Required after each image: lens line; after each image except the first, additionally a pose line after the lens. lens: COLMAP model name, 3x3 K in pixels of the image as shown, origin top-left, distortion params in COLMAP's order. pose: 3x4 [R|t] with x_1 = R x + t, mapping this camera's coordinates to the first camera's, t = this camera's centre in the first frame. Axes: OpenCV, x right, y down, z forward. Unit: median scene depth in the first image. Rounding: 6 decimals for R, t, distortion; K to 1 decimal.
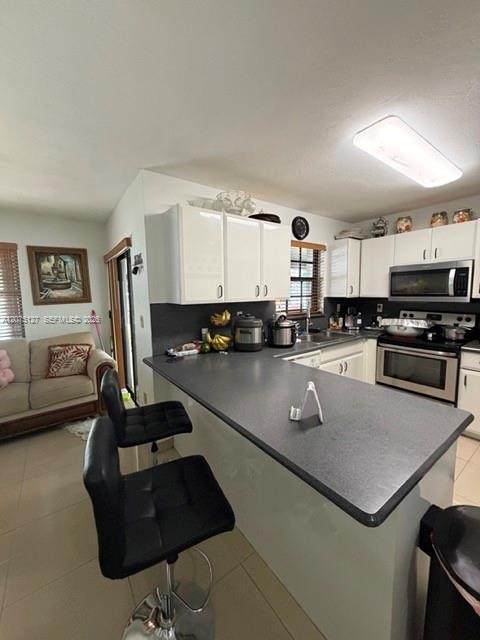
lens RADIAL K [[256.1, 0, 240.9], [0, 256.1, 320.0], [0, 0, 1]] dist [-0.000721, 0.000295]
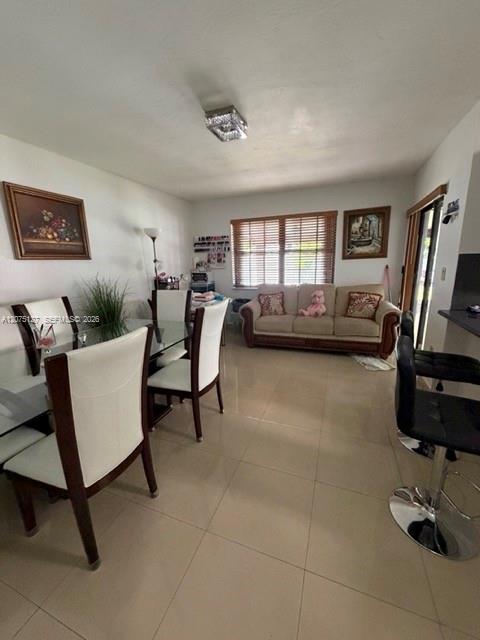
lens RADIAL K [[256.1, 0, 242.5], [0, 256.1, 320.5], [0, 0, 1]] dist [-0.000721, 0.000295]
pose [[0.548529, 0.194736, -0.813138, 0.014217], [-0.071455, 0.979860, 0.186461, 0.038911], [0.833073, -0.044176, 0.551397, -0.132741]]
